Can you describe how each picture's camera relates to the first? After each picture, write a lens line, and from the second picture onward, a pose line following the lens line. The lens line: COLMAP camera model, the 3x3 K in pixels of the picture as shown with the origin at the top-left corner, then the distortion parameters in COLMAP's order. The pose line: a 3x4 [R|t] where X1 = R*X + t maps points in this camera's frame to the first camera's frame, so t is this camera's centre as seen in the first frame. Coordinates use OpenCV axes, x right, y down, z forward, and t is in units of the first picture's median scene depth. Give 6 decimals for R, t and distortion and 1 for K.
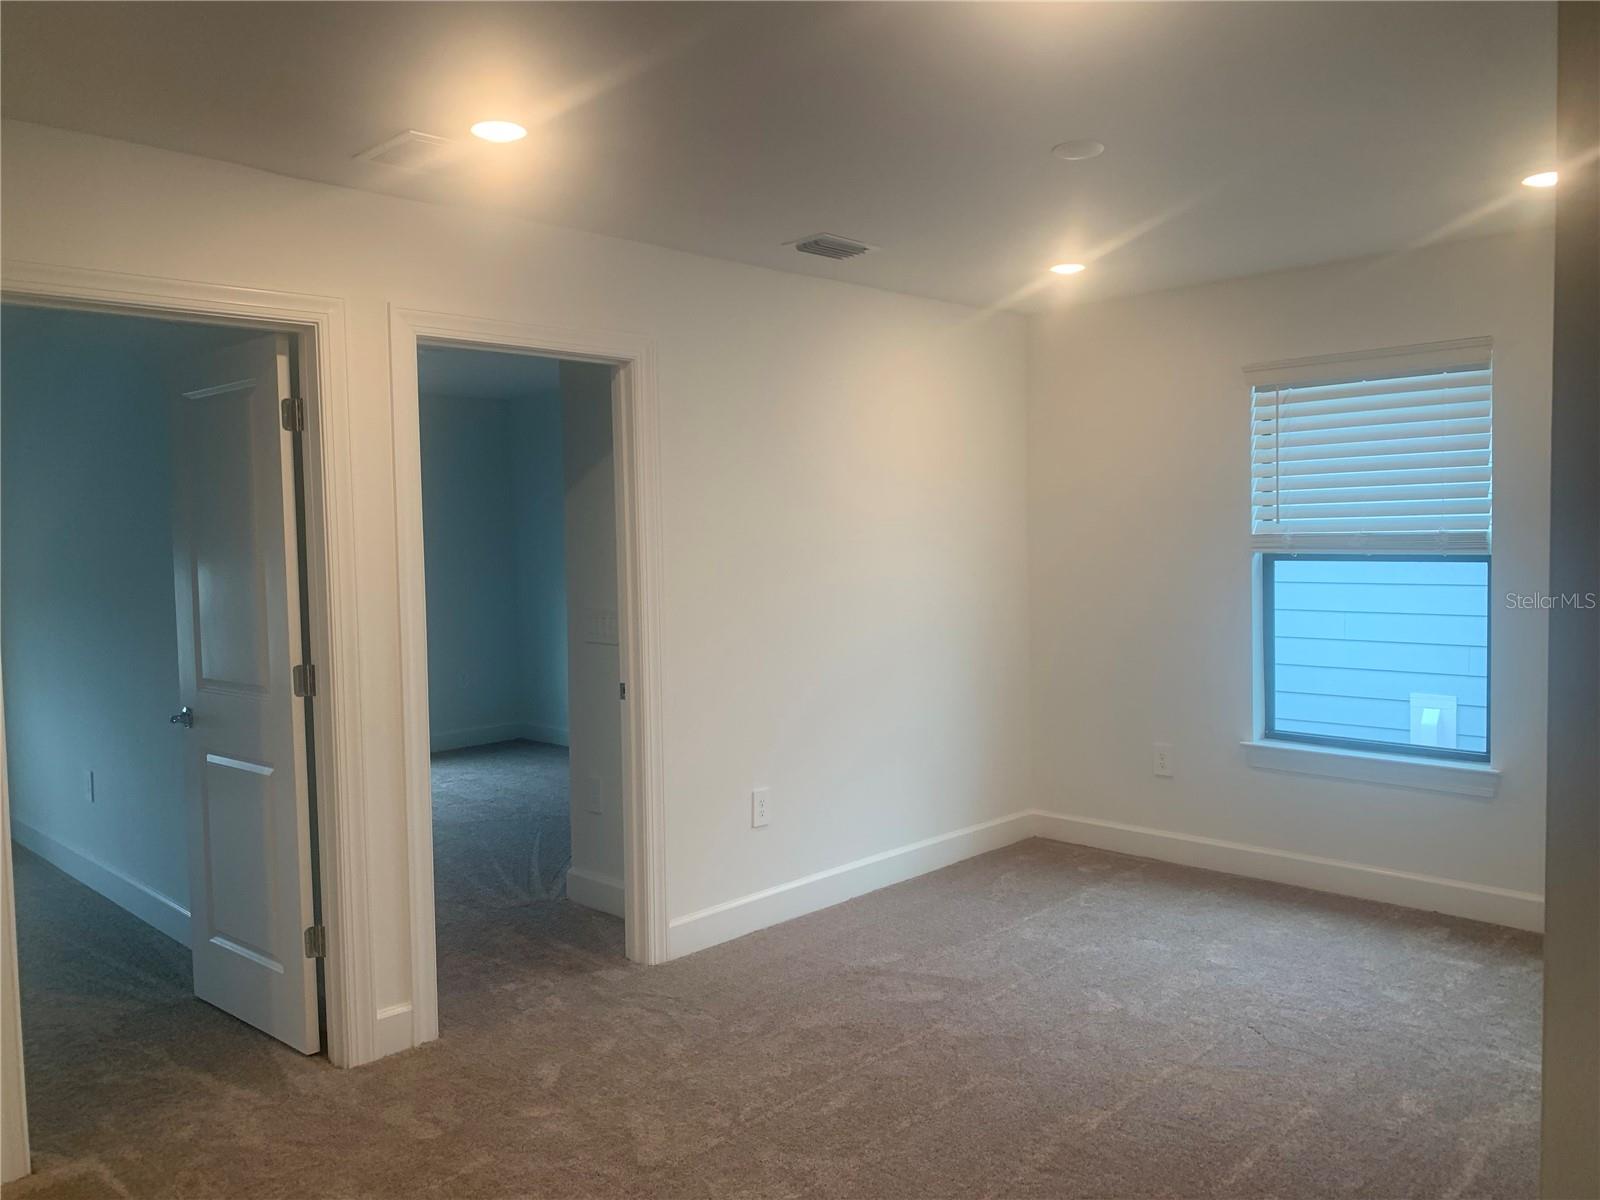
lens RADIAL K [[1219.9, 0, 798.6], [0, 1219.9, 591.7], [0, 0, 1]] dist [0.000341, -0.001265]
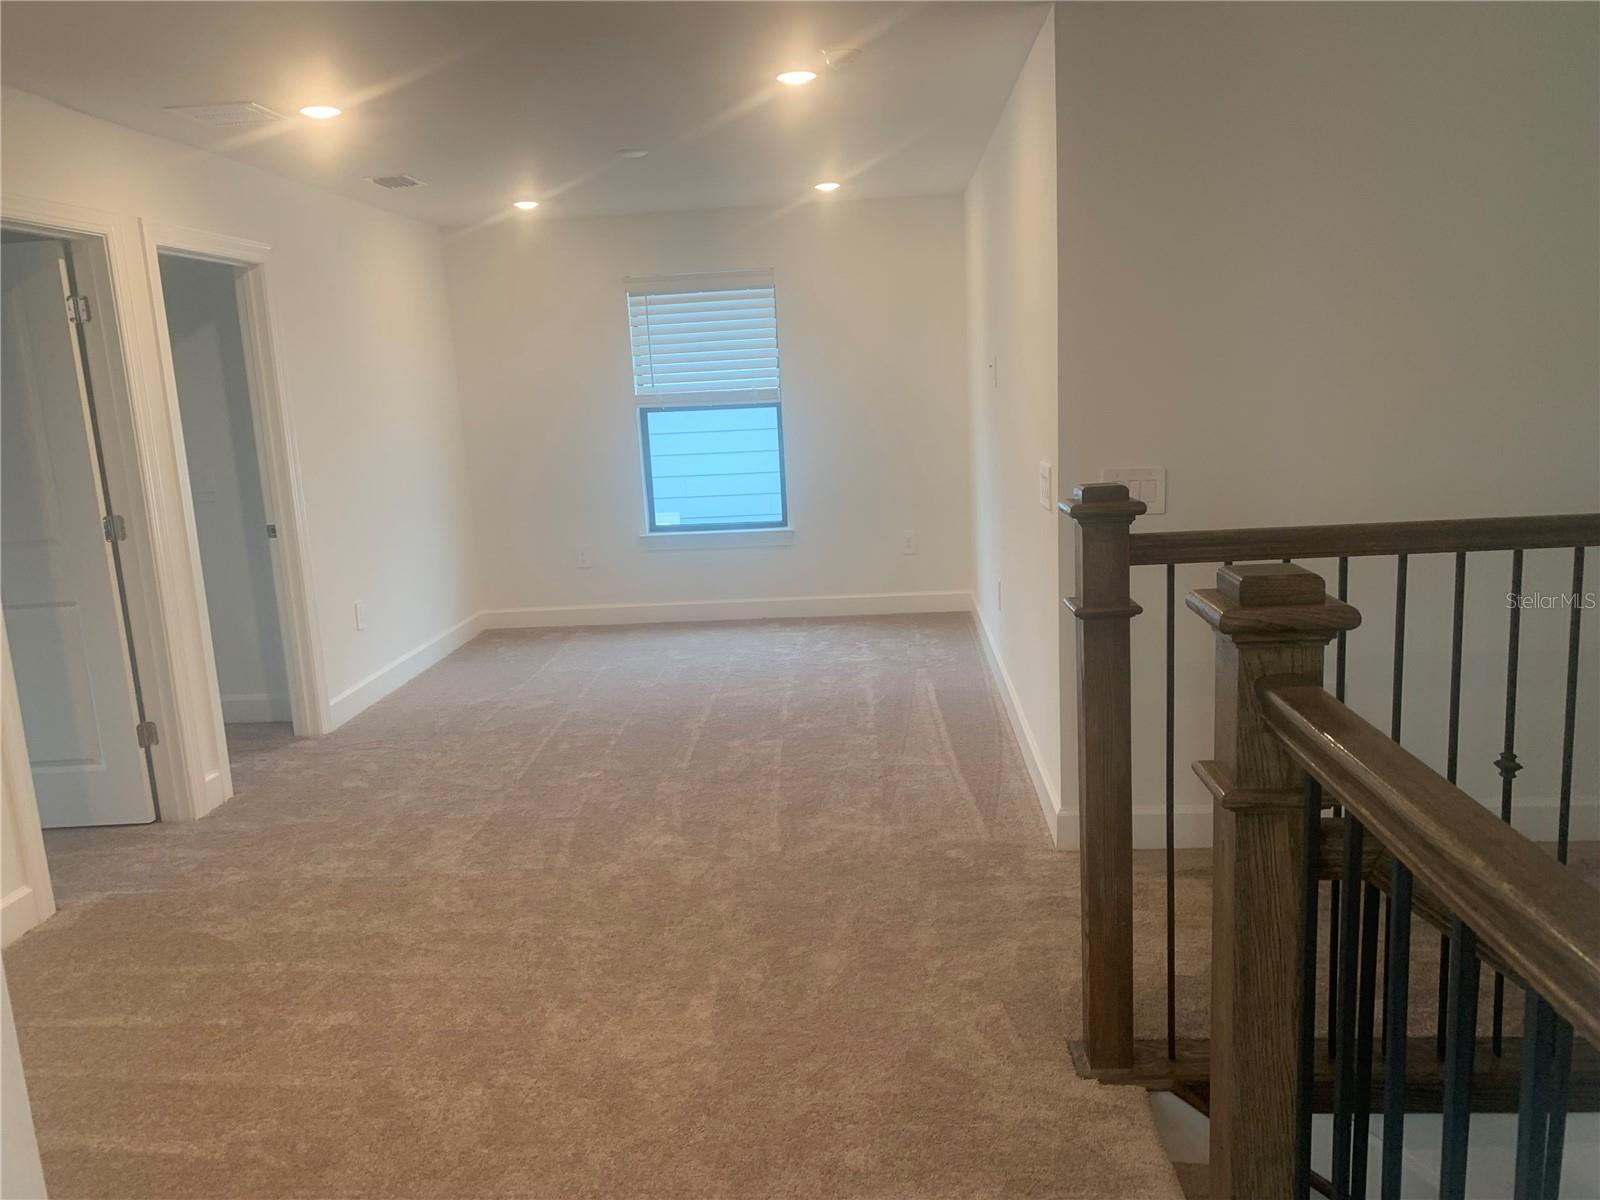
lens RADIAL K [[1231.1, 0, 800.0], [0, 1231.1, 600.0], [0, 0, 1]] dist [0.056022, -0.125087]
pose [[0.753765, -0.133241, 0.643494, -0.582927], [0.063835, 0.989444, 0.130098, 0.021379], [-0.654036, -0.056986, 0.754314, -0.340050]]
